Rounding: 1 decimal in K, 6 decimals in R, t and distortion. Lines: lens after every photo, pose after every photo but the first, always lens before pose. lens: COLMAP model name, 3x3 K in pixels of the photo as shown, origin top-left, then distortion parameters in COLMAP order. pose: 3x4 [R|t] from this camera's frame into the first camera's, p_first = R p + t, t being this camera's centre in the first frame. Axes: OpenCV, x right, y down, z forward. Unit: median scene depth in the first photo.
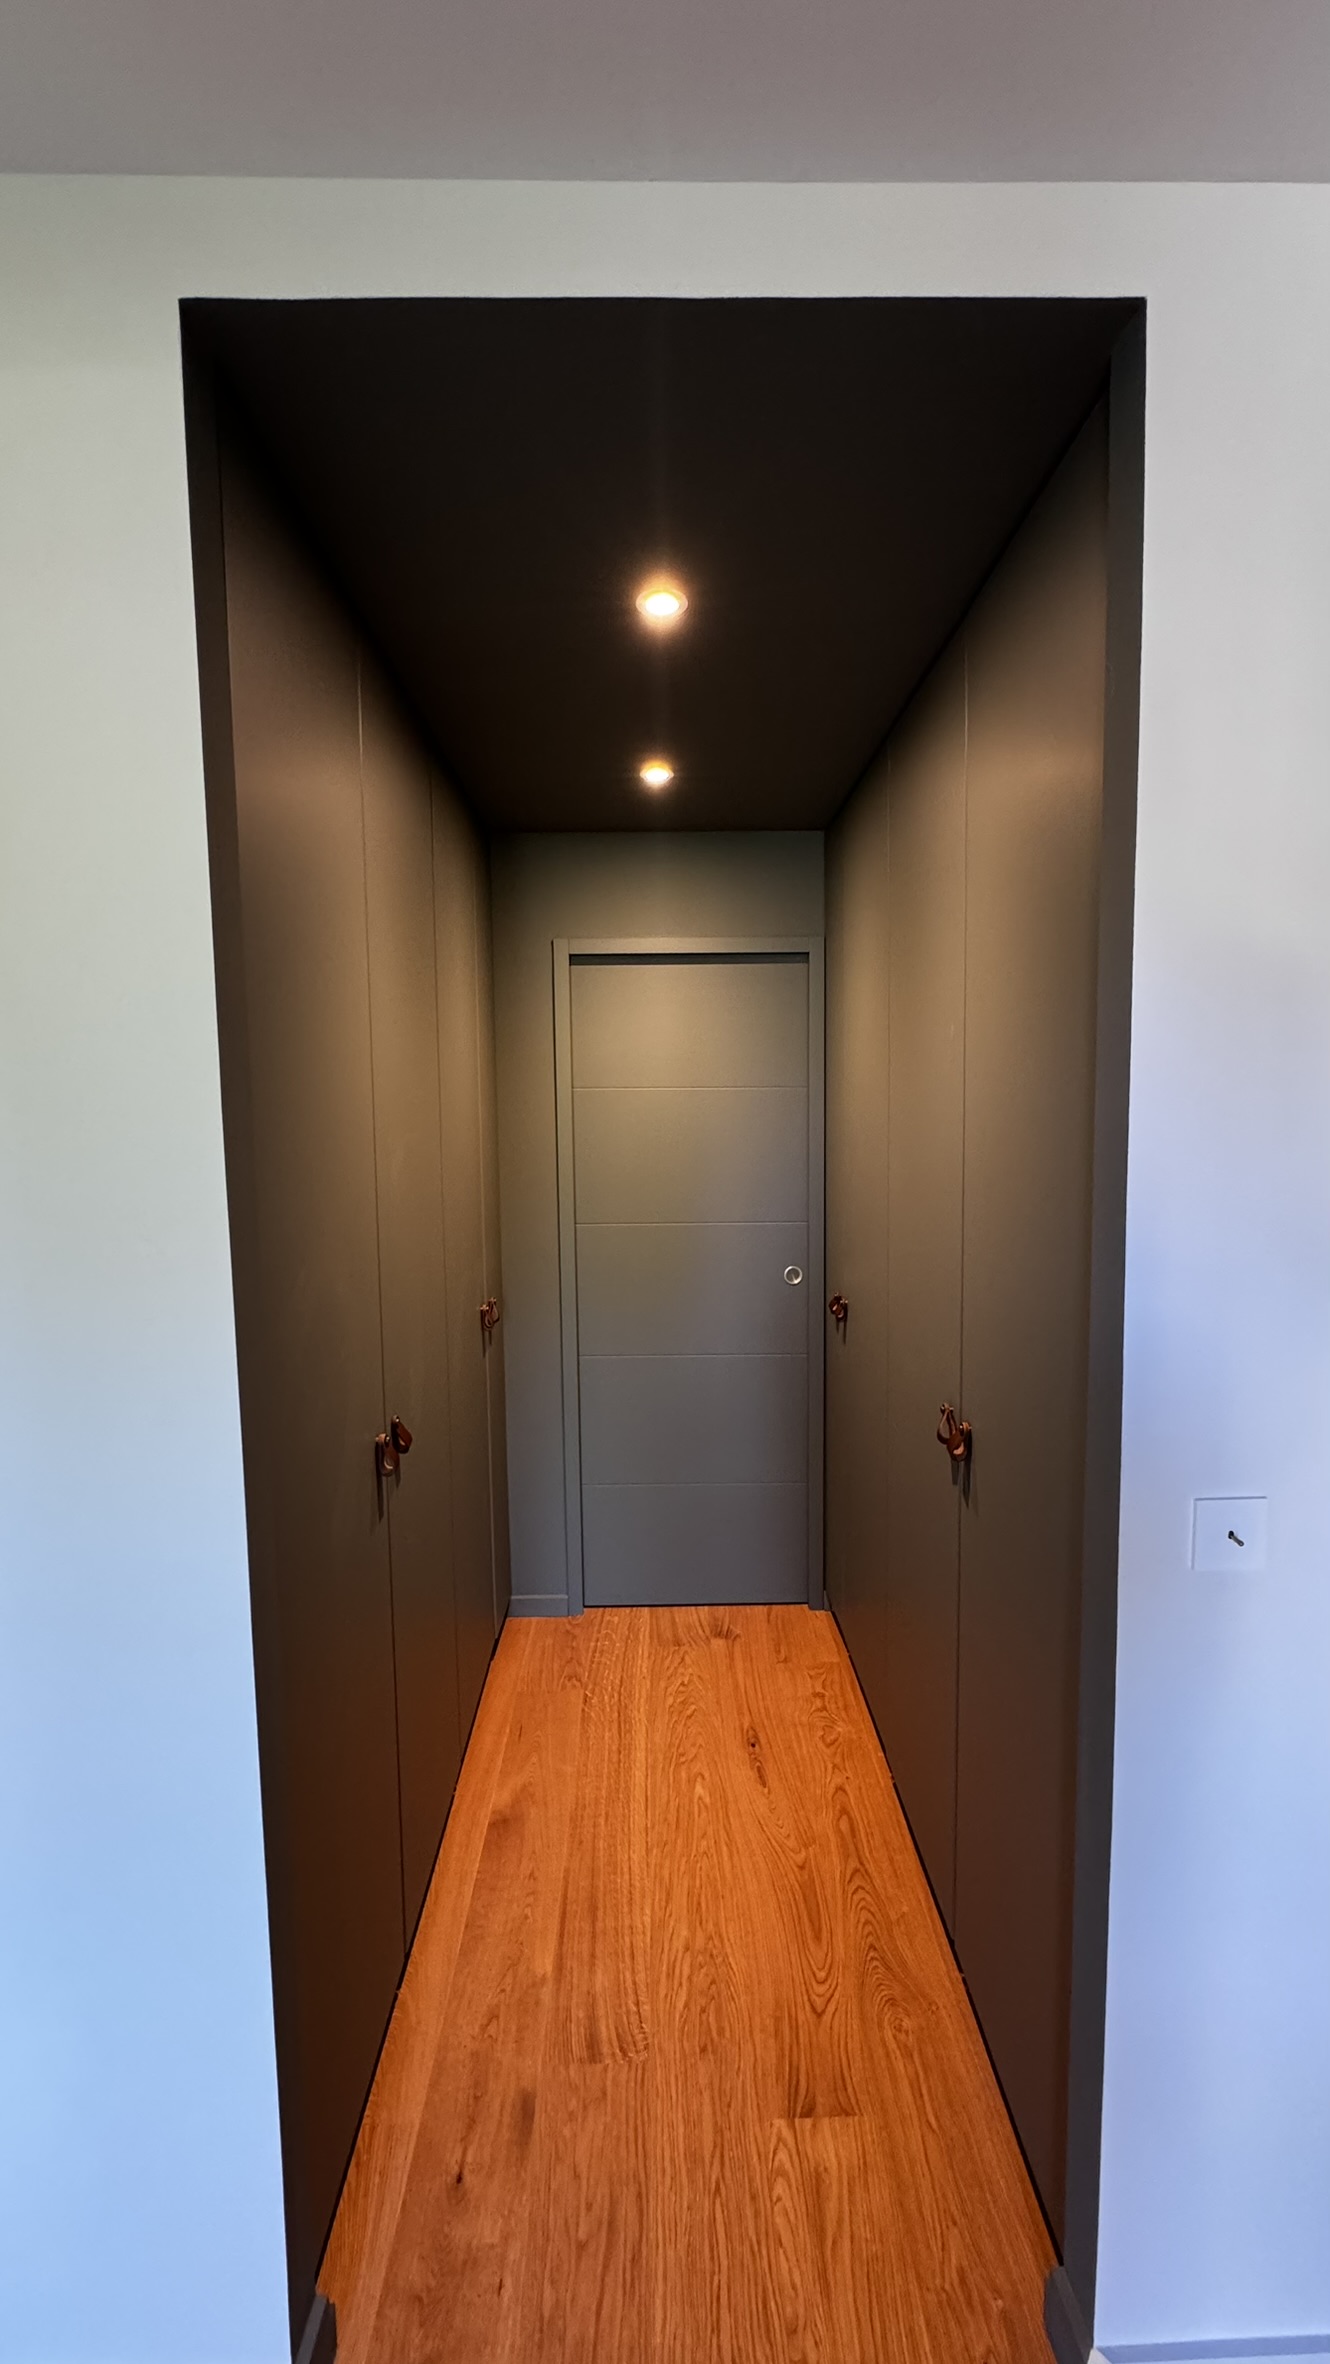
lens RADIAL K [[964.0, 0, 675.6], [0, 964.0, 1187.7], [0, 0, 1]] dist [-0.010099, 0.000517]
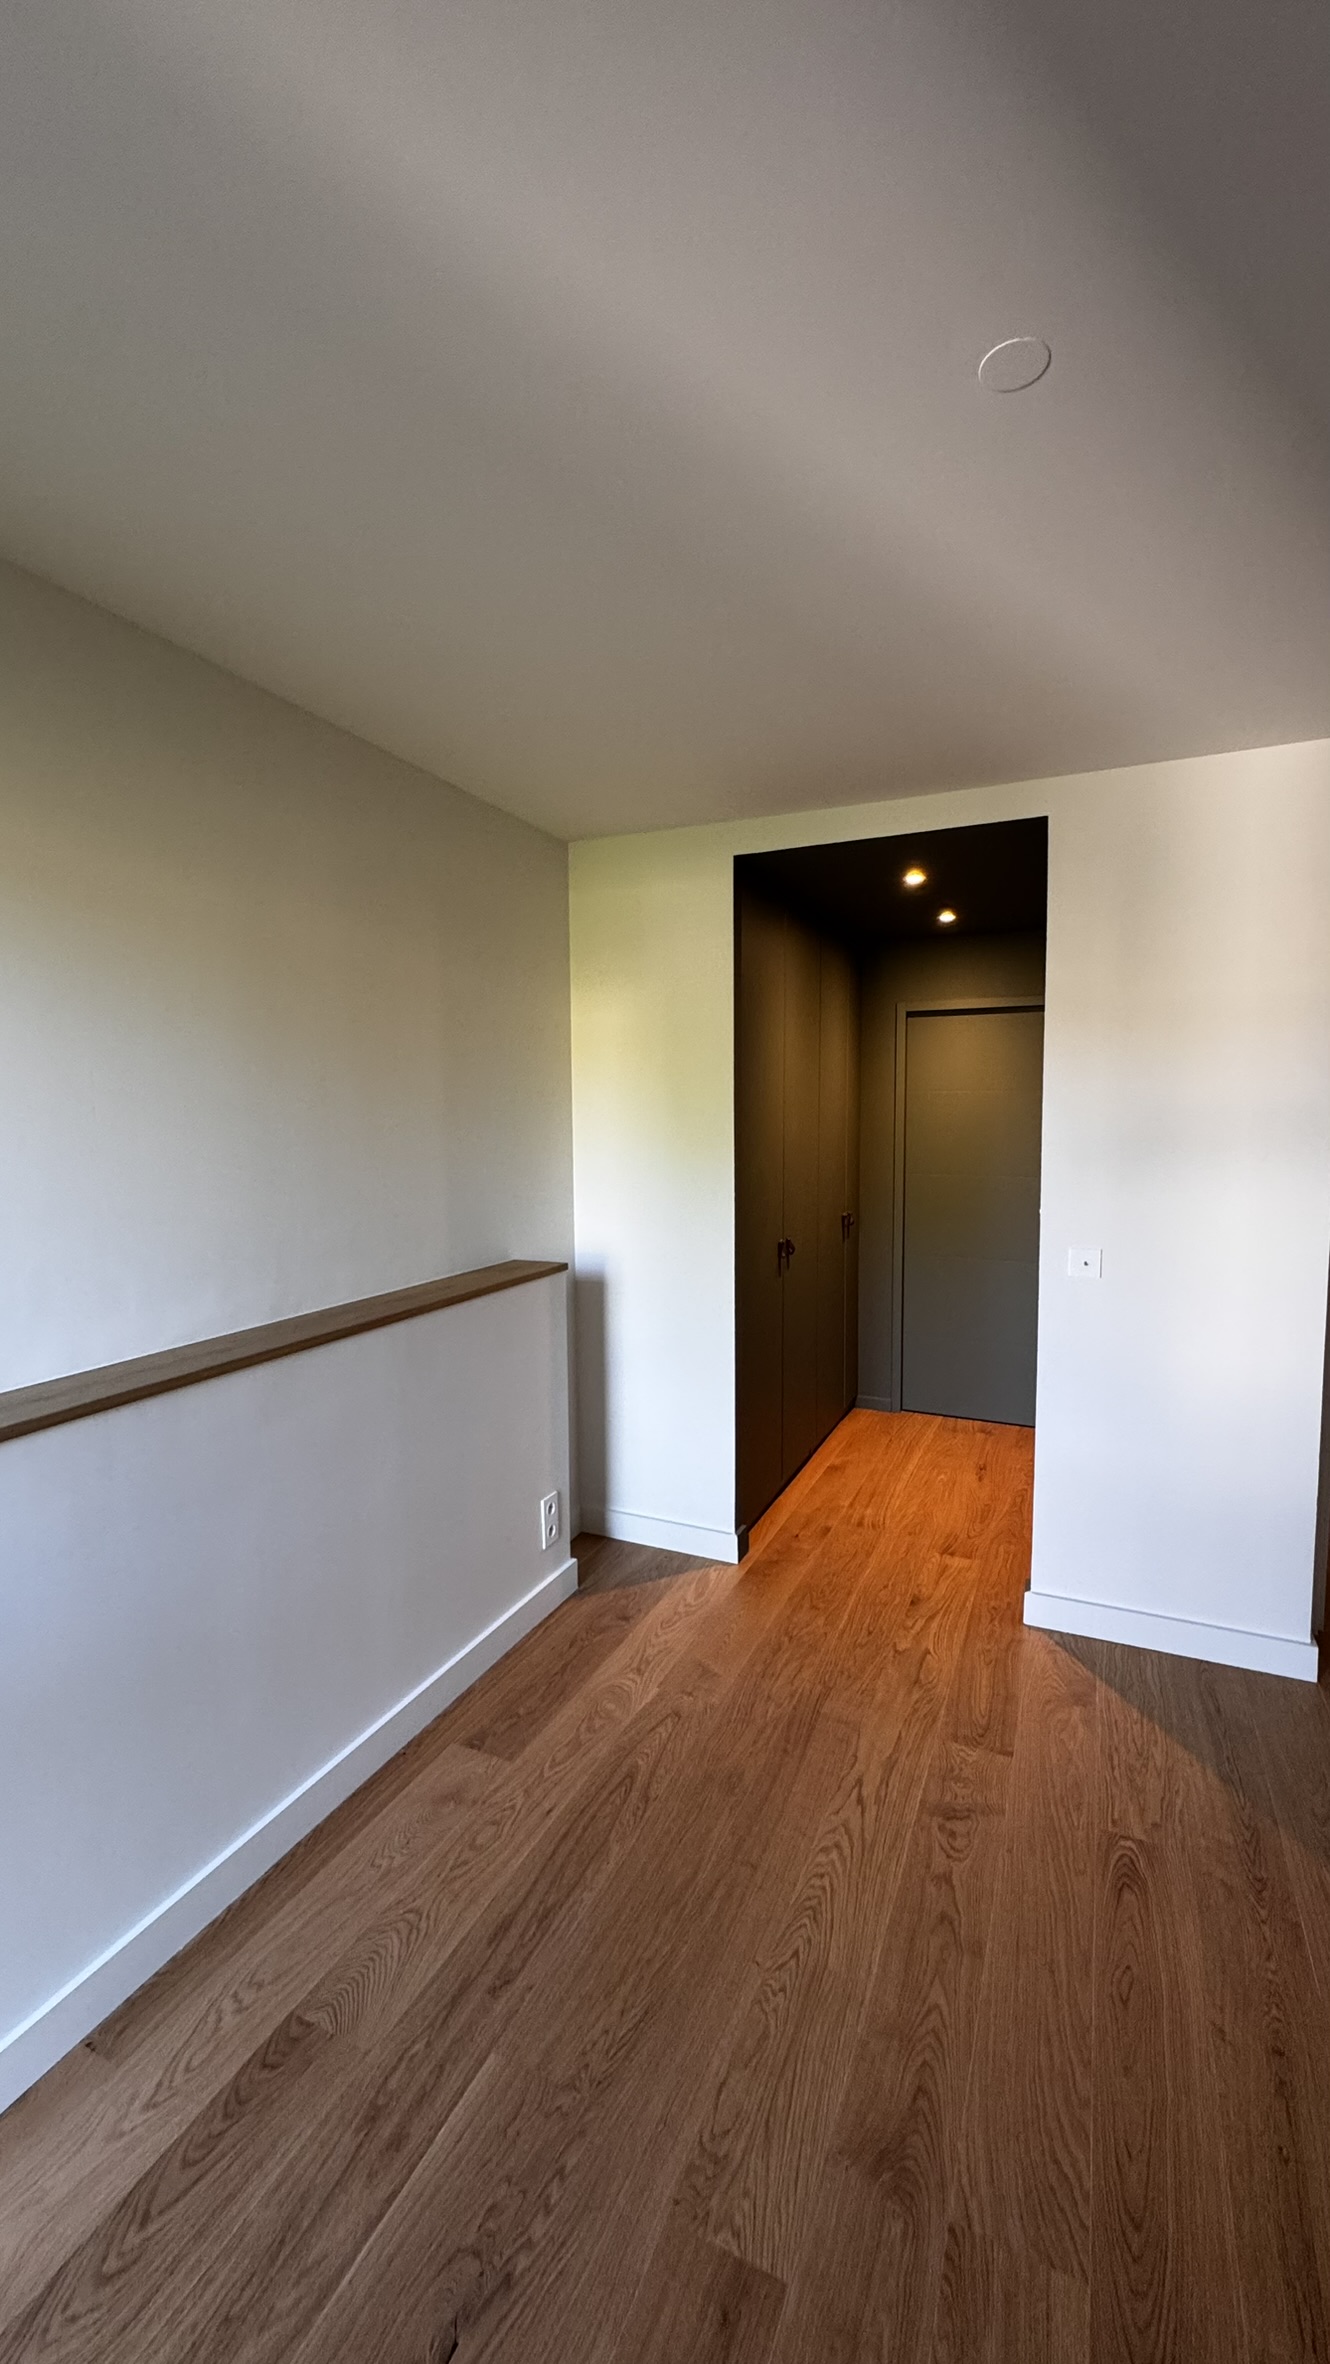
lens RADIAL K [[964.0, 0, 665.0], [0, 964.0, 1179.8], [0, 0, 1]] dist [-0.010099, 0.000517]
pose [[0.900766, 0.039151, -0.432536, 0.431696], [-0.043275, 0.999063, 0.000309, 0.118342], [0.432143, 0.018440, 0.901617, -1.198780]]
